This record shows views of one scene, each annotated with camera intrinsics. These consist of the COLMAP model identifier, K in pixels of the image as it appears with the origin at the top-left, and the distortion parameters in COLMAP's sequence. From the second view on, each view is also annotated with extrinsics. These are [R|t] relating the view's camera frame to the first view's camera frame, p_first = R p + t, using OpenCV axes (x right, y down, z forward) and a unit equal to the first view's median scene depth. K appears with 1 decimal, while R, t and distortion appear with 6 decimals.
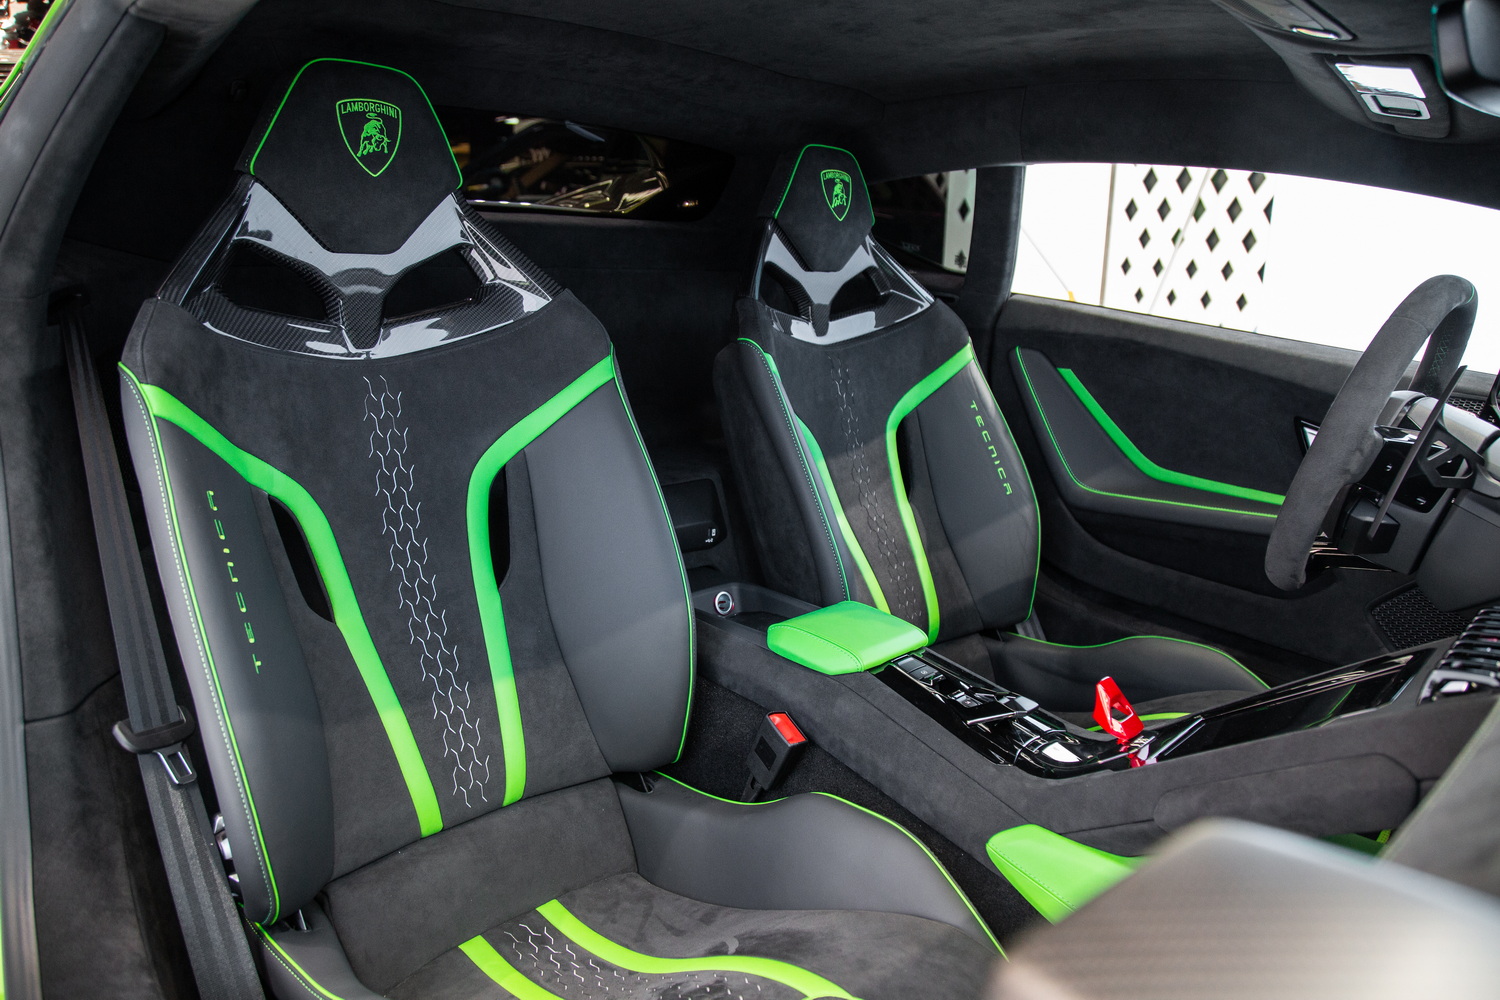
lens RADIAL K [[992.2, 0, 750.0], [0, 992.2, 500.0], [0, 0, 1]] dist [-0.091795, 0.003498]
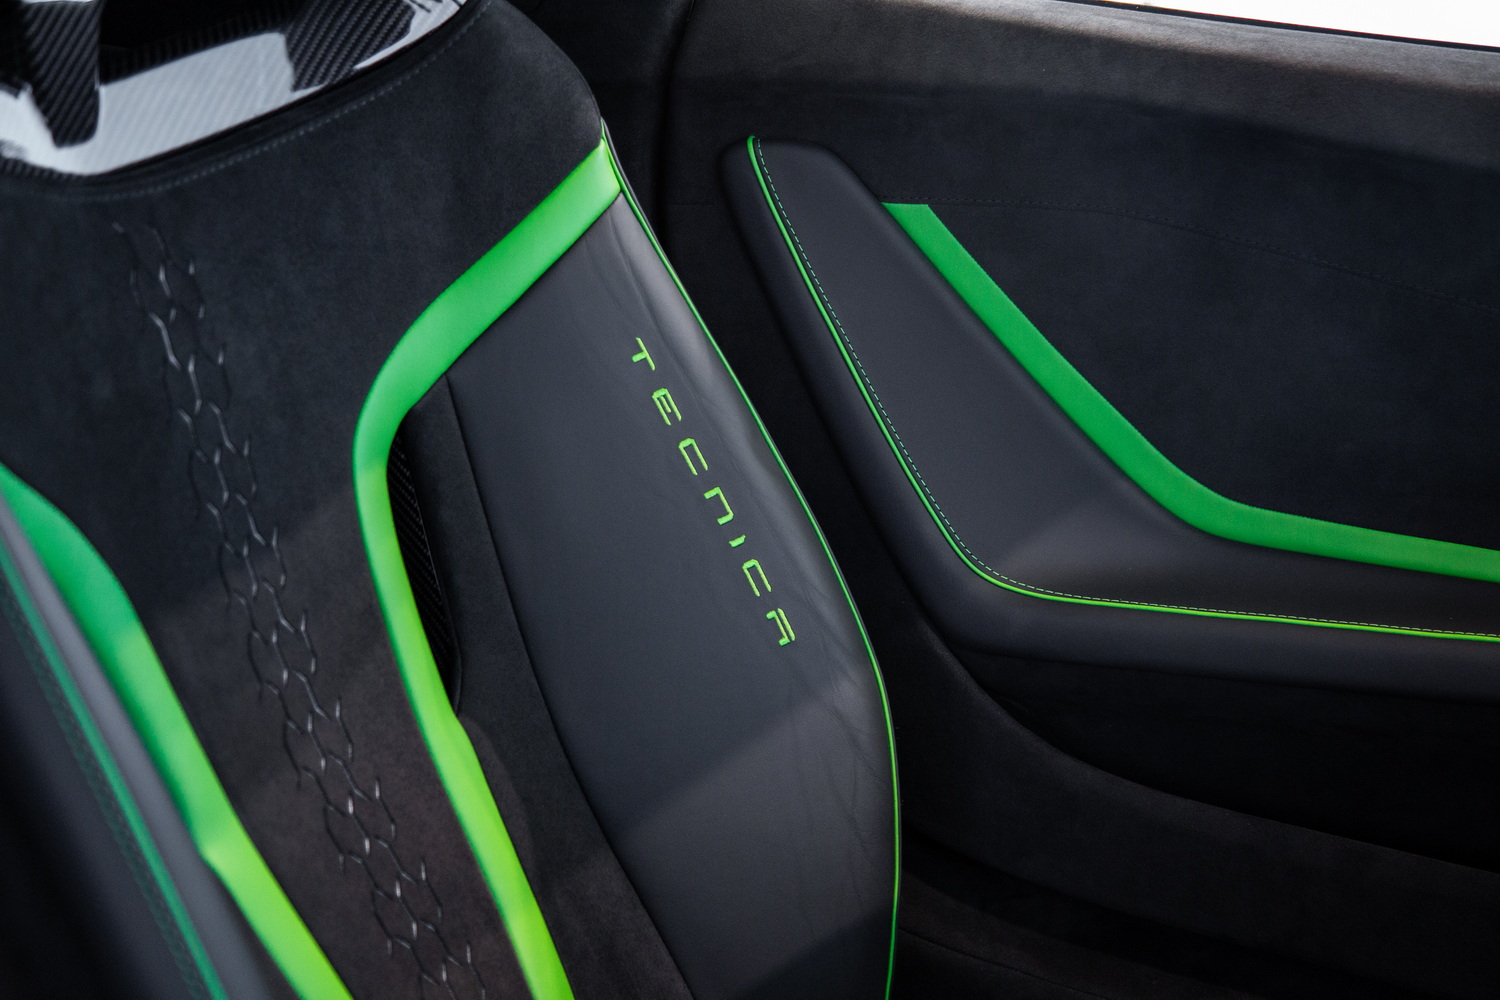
lens RADIAL K [[2469.7, 0, 750.0], [0, 2469.7, 500.0], [0, 0, 1]] dist [0.216764, -0.033069]
pose [[0.940072, -0.096054, 0.327167, 0.012278], [0.090603, 0.995376, 0.031898, -0.075362], [-0.328718, -0.000344, 0.944428, 0.302906]]
